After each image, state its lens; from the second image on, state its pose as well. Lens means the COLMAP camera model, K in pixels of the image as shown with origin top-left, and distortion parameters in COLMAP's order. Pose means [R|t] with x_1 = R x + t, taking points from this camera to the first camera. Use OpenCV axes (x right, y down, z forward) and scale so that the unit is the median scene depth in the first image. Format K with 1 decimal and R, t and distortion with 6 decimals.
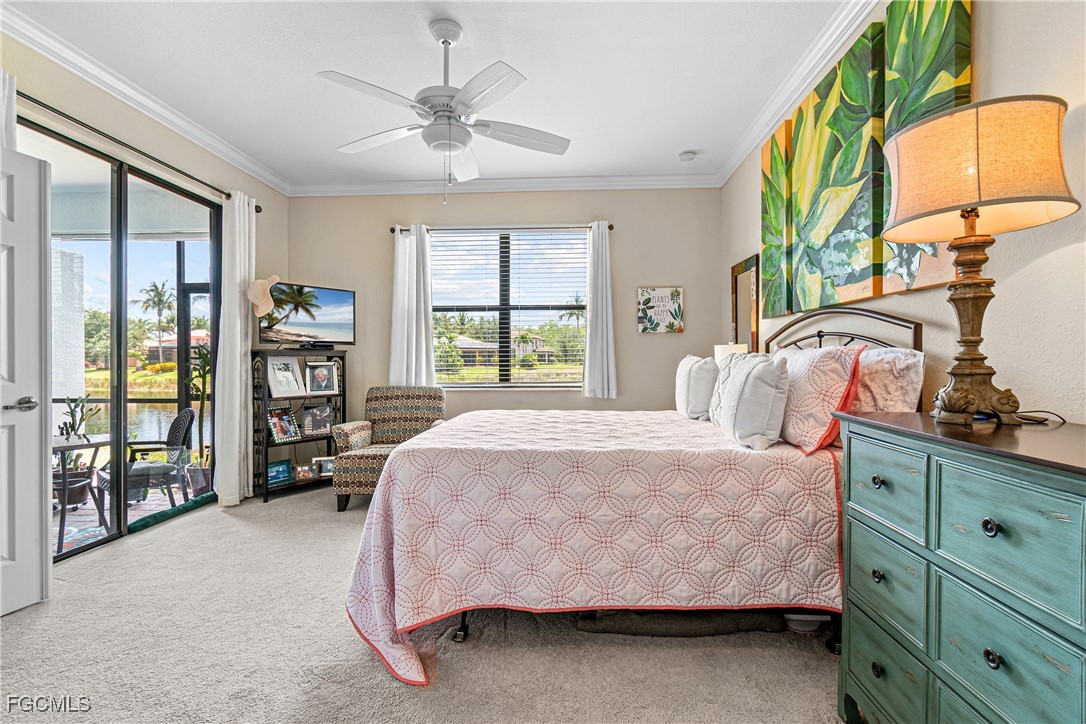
lens RADIAL K [[490.0, 0, 545.1], [0, 490.0, 360.9], [0, 0, 1]] dist [-0.000983, 0.000051]
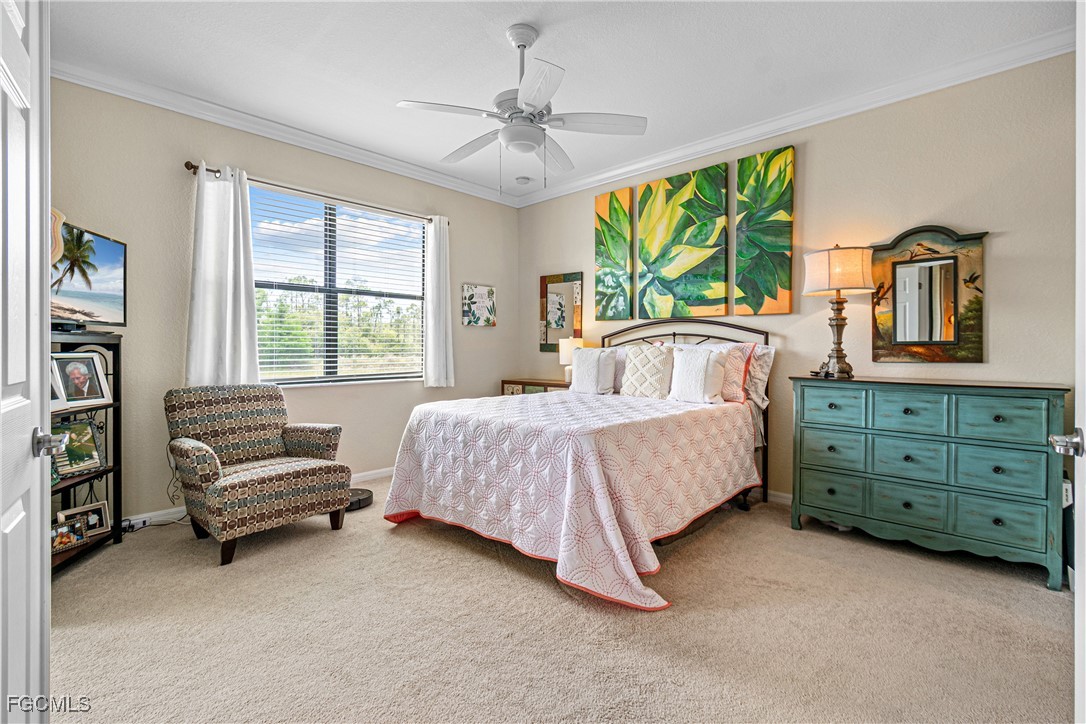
lens RADIAL K [[490.0, 0, 549.6], [0, 490.0, 345.7], [0, 0, 1]] dist [-0.000983, 0.000051]
pose [[0.663702, 0.002895, 0.747991, -0.635767], [0.002224, 0.999980, -0.005843, -0.005579], [-0.747993, 0.005541, 0.663683, 0.168755]]
